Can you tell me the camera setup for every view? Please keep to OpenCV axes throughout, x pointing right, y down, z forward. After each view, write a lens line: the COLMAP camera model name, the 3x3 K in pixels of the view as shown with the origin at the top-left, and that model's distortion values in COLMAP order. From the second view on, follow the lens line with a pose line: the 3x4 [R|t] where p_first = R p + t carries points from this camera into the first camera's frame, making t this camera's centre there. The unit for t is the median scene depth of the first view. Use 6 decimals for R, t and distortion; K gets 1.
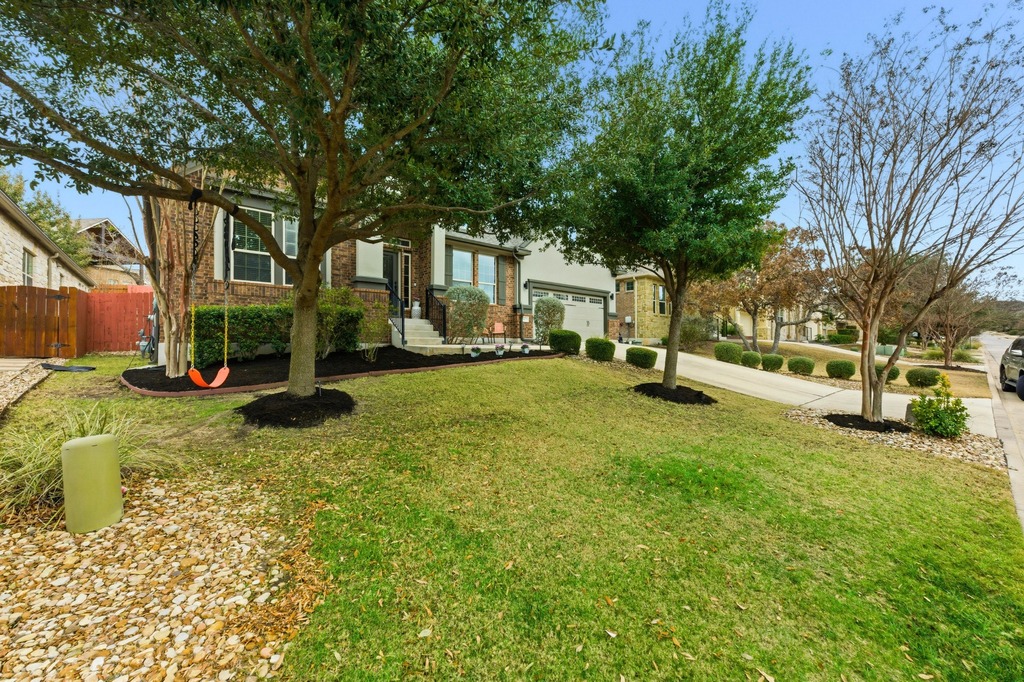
lens RADIAL K [[404.8, 0, 512.0], [0, 404.8, 341.0], [0, 0, 1]] dist [0.001258, 0.000290]
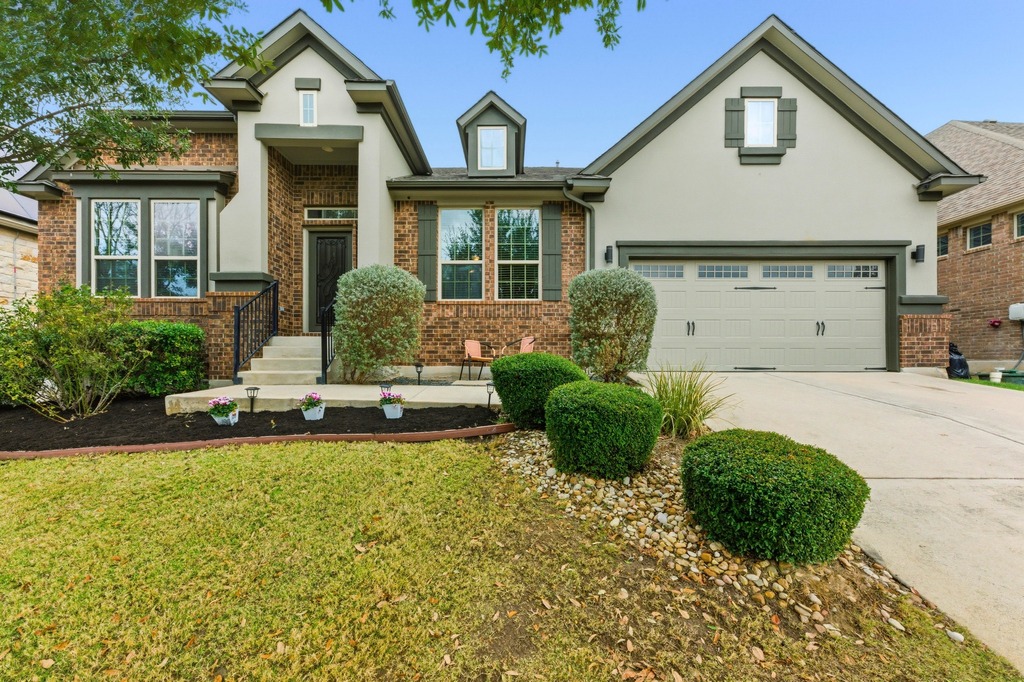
lens RADIAL K [[404.8, 0, 512.0], [0, 404.8, 341.0], [0, 0, 1]] dist [0.001258, 0.000290]
pose [[0.749485, -0.028069, -0.661426, 0.263381], [0.004225, 0.999283, -0.037620, -0.019207], [0.662008, 0.025401, 0.749067, 0.579698]]
